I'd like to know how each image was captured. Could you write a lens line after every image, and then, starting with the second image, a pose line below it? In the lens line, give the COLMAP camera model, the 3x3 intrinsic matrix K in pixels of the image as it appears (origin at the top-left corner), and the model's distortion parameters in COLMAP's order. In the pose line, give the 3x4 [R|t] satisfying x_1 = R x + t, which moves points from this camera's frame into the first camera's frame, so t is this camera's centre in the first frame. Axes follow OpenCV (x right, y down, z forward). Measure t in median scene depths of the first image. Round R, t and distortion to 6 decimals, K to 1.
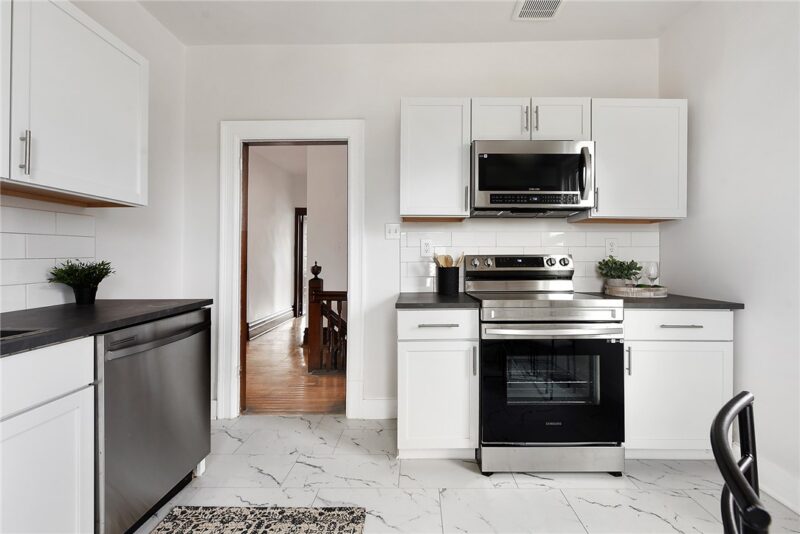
lens RADIAL K [[346.4, 0, 399.2], [0, 346.4, 261.9], [0, 0, 1]] dist [0.009975, -0.007186]
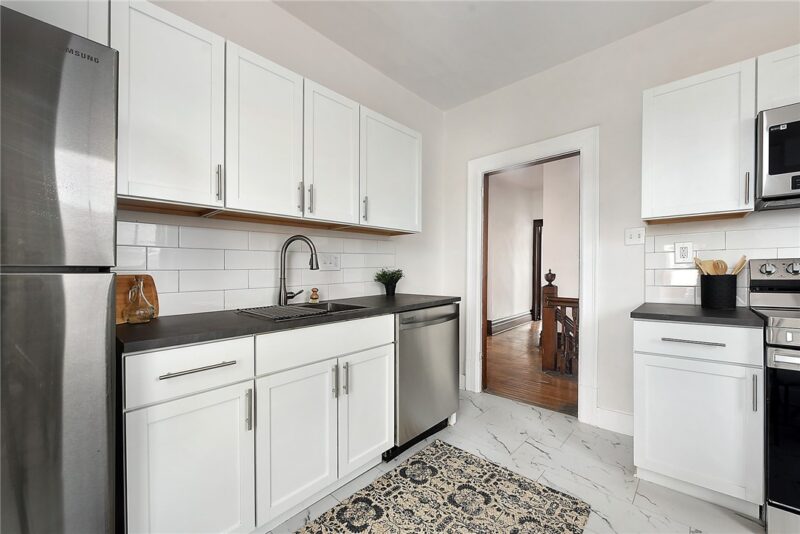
lens RADIAL K [[316.0, 0, 398.2], [0, 316.0, 271.4], [0, 0, 1]] dist [0.017959, -0.000027]
pose [[0.756611, -0.000774, -0.653865, 0.074904], [0.002438, 0.999996, 0.001638, 0.004470], [0.653861, -0.002834, 0.756609, -0.078444]]
